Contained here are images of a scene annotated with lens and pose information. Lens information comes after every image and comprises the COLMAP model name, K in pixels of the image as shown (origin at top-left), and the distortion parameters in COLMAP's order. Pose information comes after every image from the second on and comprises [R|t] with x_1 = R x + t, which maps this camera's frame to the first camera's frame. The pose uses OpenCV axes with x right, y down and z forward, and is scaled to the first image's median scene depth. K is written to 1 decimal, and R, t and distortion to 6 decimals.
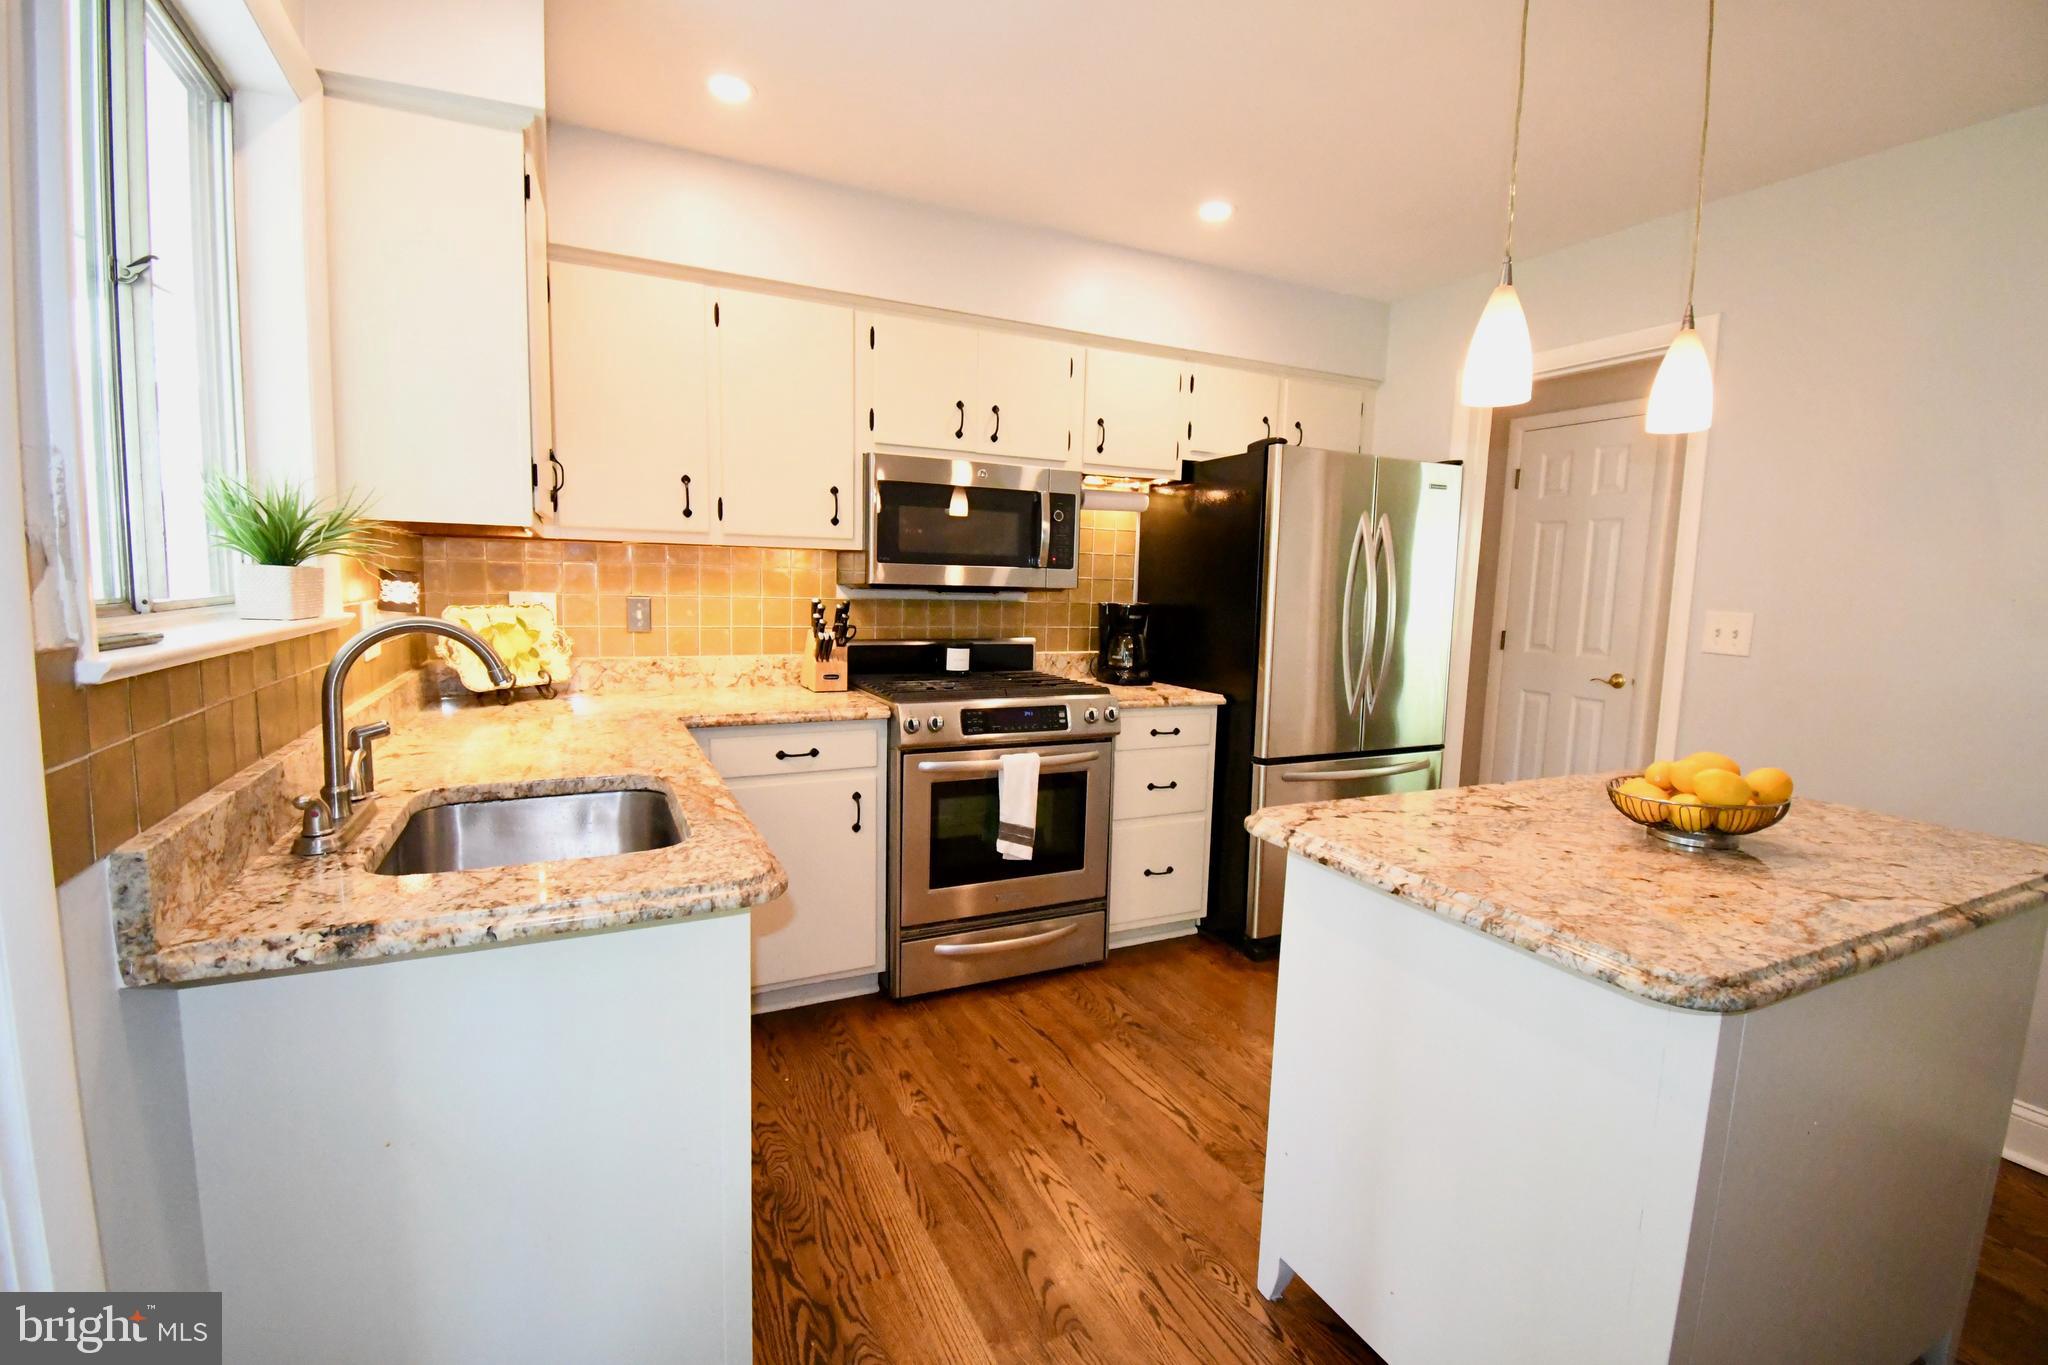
lens RADIAL K [[907.7, 0, 1024.0], [0, 907.7, 682.5], [0, 0, 1]] dist [0.022436, -0.027885]
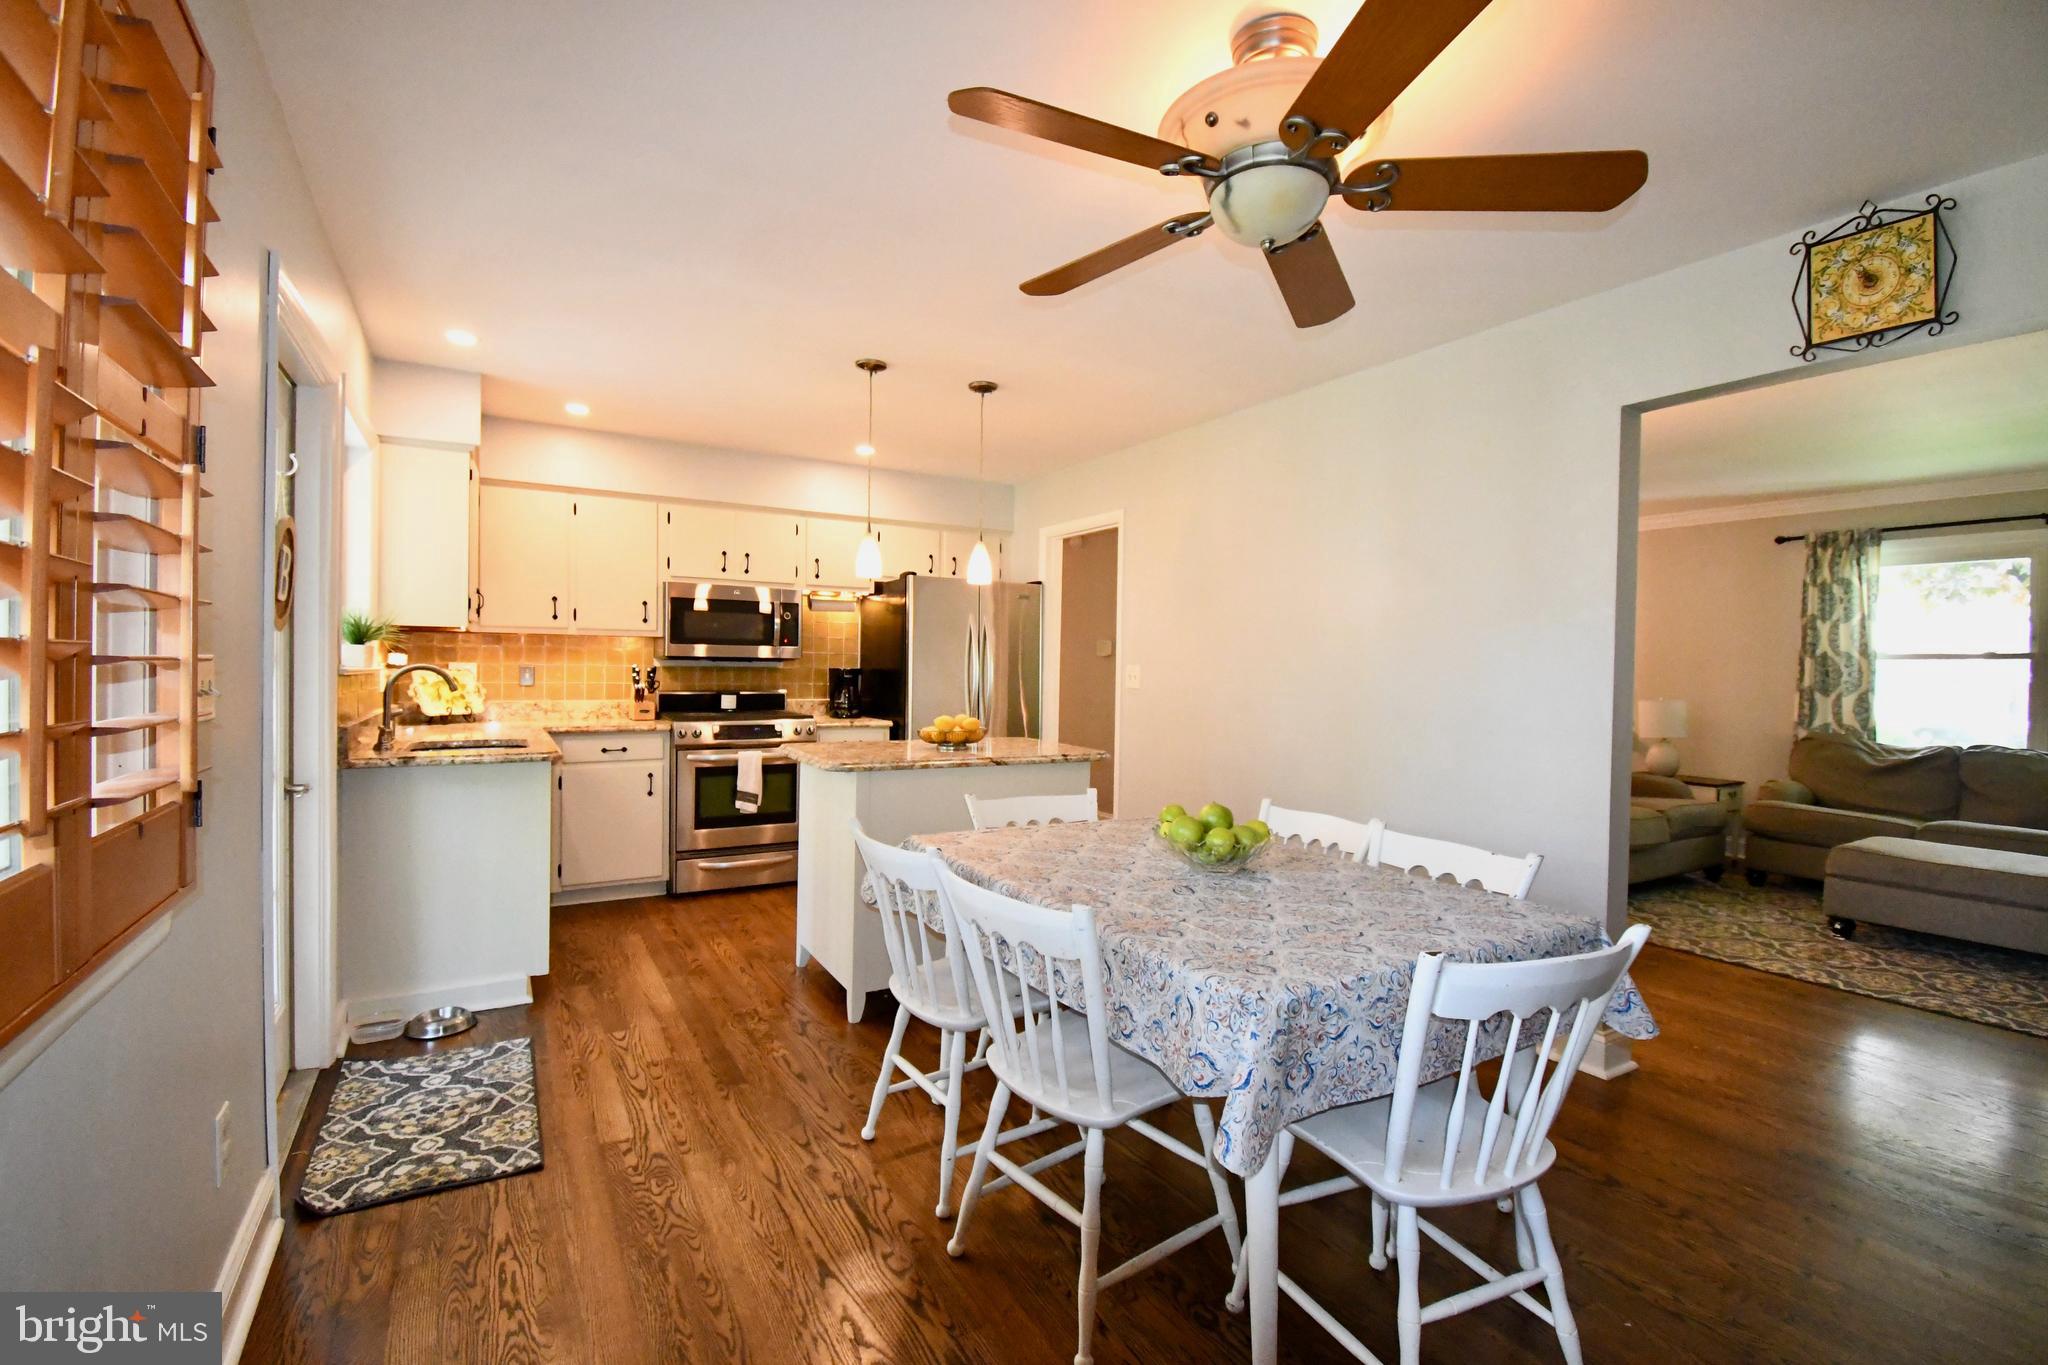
lens RADIAL K [[907.7, 0, 1024.0], [0, 907.7, 682.5], [0, 0, 1]] dist [0.022436, -0.027885]
pose [[0.997437, -0.011958, 0.070538, 0.389731], [0.018513, 0.995492, -0.093019, 0.116162], [-0.069107, 0.094087, 0.993163, -0.767826]]
